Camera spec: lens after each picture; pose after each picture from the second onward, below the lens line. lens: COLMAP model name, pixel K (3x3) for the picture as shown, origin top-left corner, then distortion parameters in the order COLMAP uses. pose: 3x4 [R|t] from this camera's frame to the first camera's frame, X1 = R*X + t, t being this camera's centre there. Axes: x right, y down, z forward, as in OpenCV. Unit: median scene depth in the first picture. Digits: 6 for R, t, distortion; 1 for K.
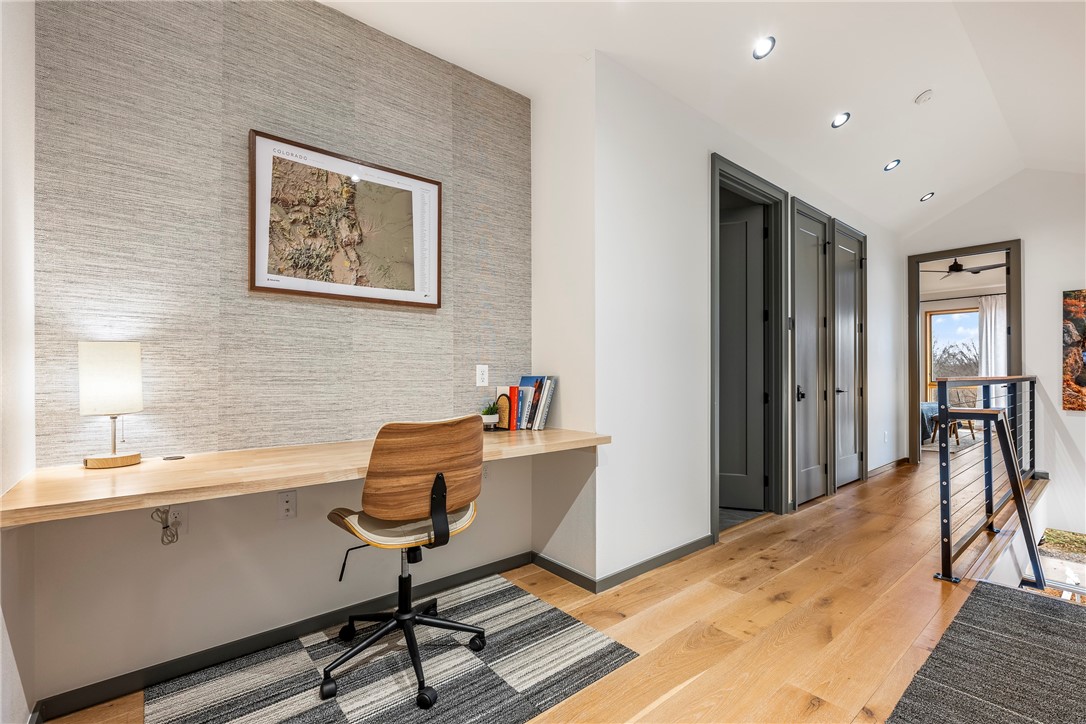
lens RADIAL K [[483.9, 0, 538.4], [0, 483.9, 367.2], [0, 0, 1]] dist [-0.001161, 0.000511]
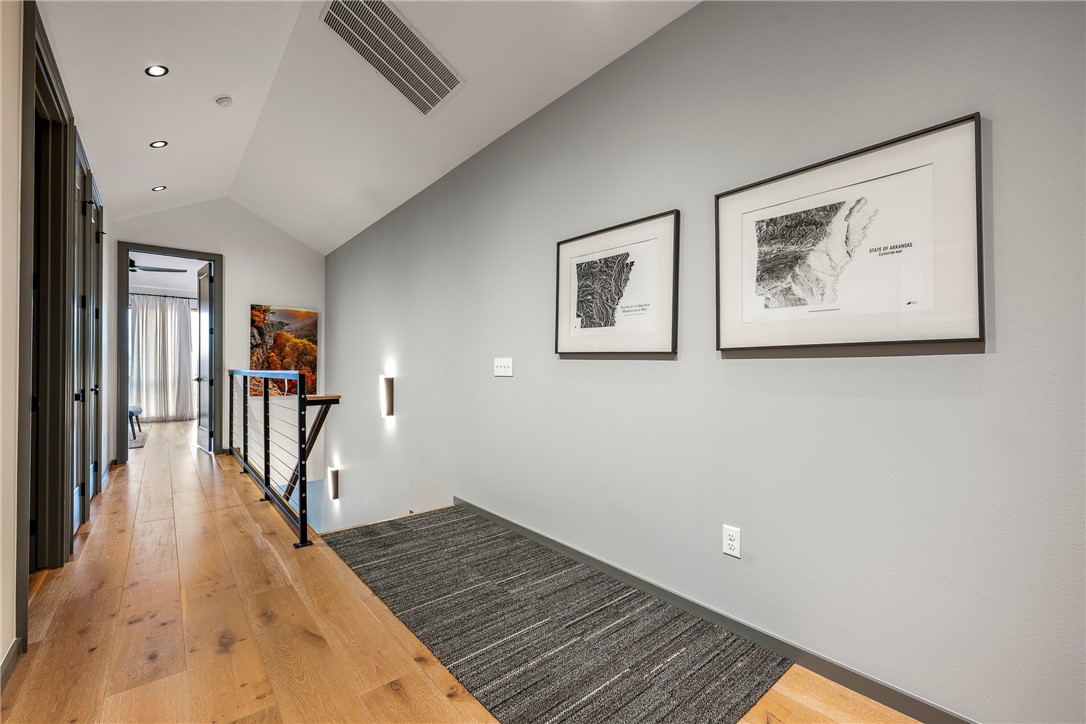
lens RADIAL K [[457.5, 0, 538.2], [0, 457.5, 365.6], [0, 0, 1]] dist [0.001760, -0.000168]
pose [[-0.009581, 0.005411, 0.999939, -0.263638], [-0.010893, 0.999925, -0.005516, 0.008931], [-0.999895, -0.010945, -0.009522, 0.464767]]
